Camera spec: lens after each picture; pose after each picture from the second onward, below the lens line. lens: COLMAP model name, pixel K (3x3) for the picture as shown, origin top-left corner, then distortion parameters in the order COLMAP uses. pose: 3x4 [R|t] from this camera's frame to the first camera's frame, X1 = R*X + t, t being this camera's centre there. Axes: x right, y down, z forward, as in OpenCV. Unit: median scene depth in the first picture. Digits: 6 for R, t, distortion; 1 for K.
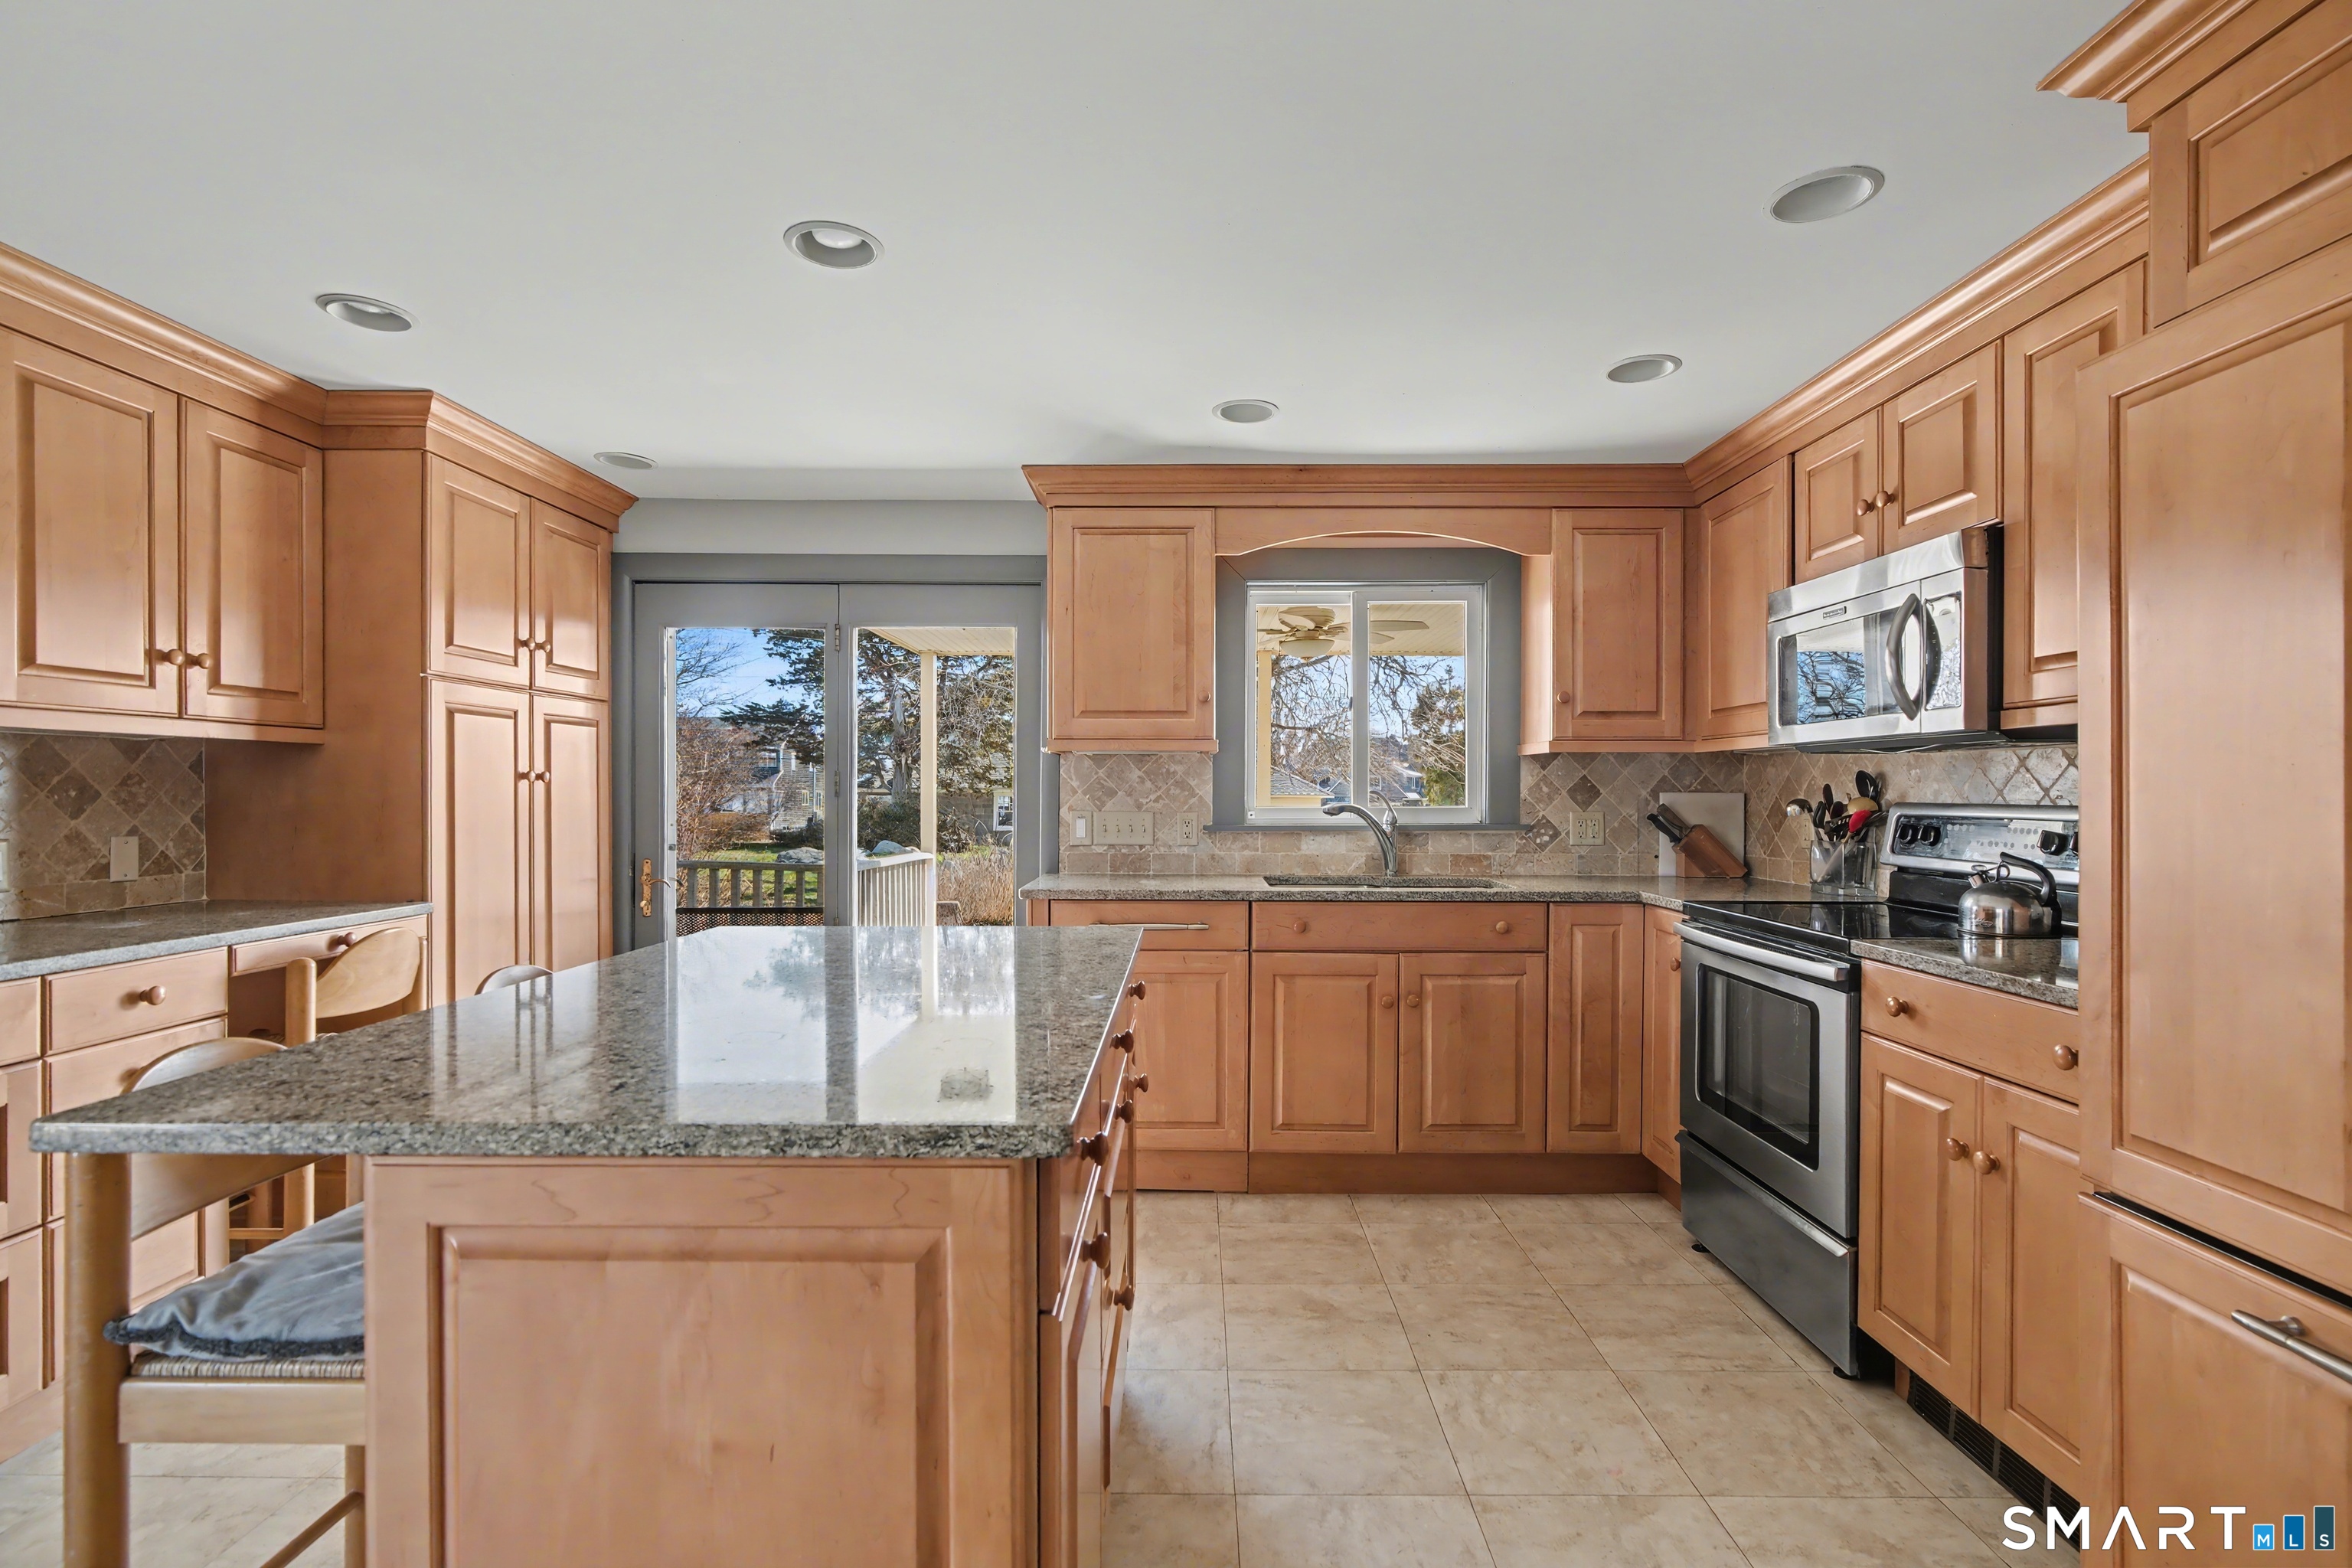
lens RADIAL K [[1089.6, 0, 1180.6], [0, 1089.6, 801.4], [0, 0, 1]] dist [-0.003665, -0.000325]
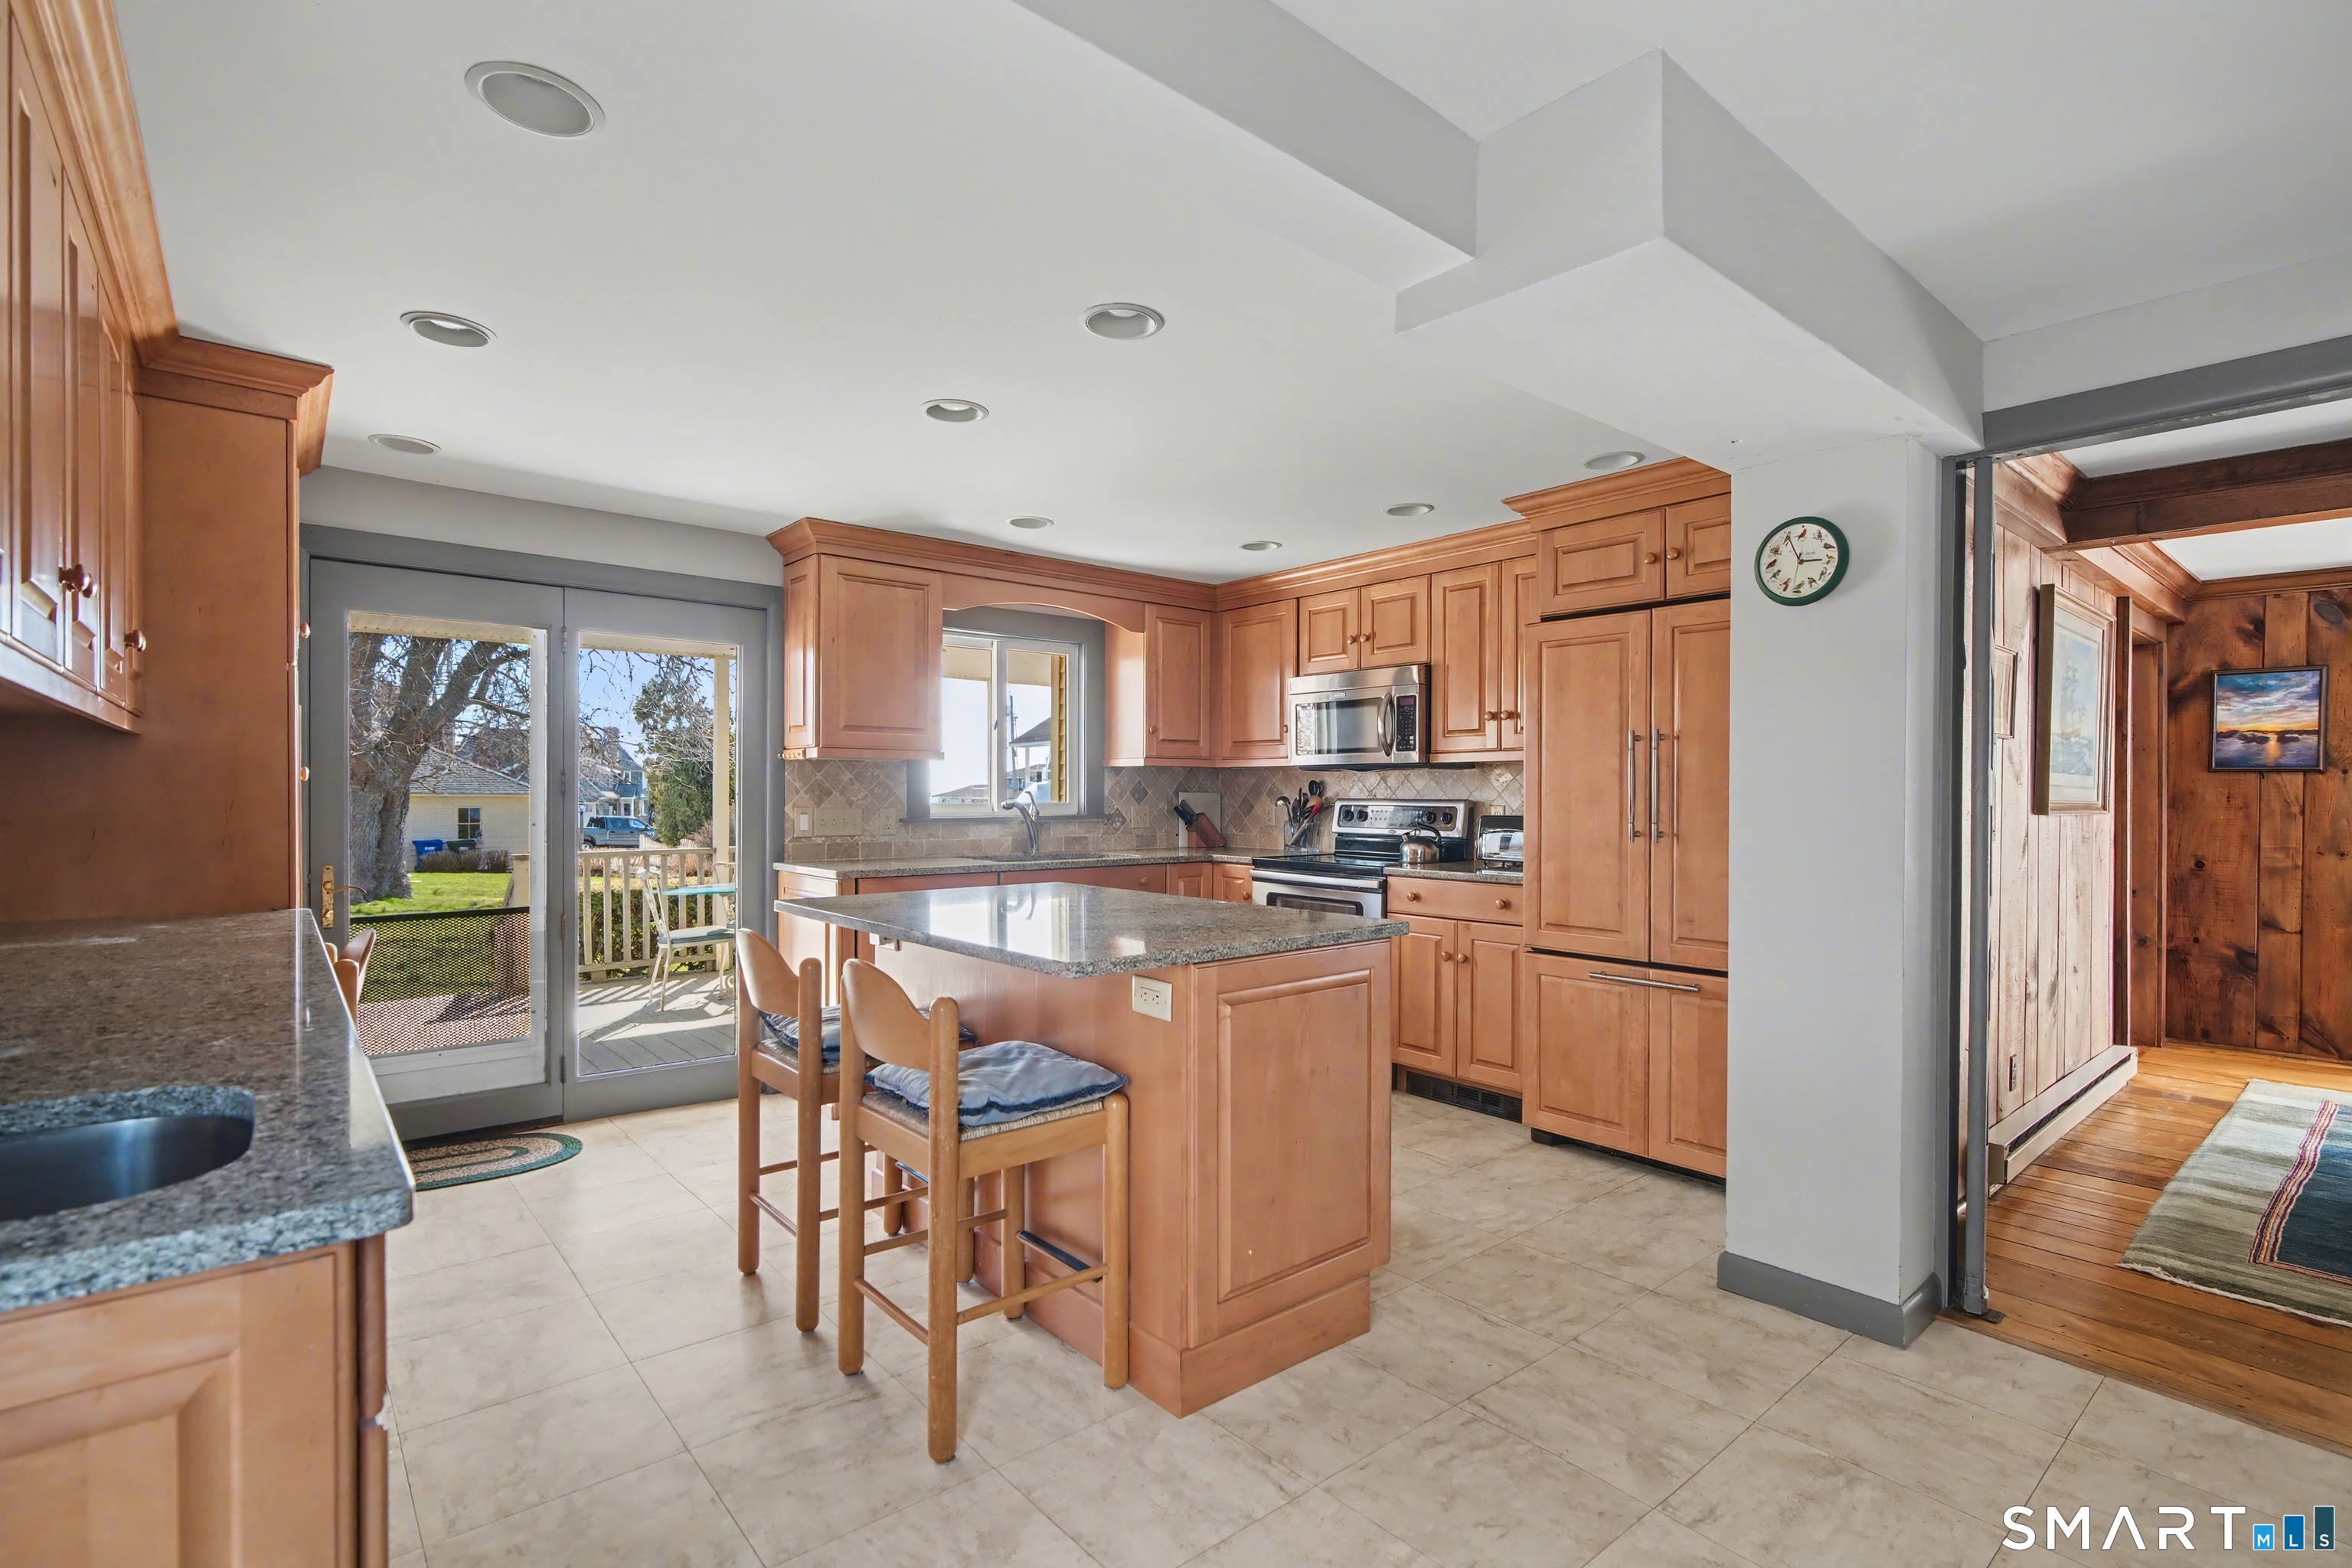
lens RADIAL K [[1089.6, 0, 1180.6], [0, 1089.6, 801.4], [0, 0, 1]] dist [-0.003665, -0.000325]
pose [[0.755547, -0.004426, 0.655079, -0.664959], [0.004022, 0.999990, 0.002117, 0.001301], [-0.655082, 0.001036, 0.755557, -0.178815]]
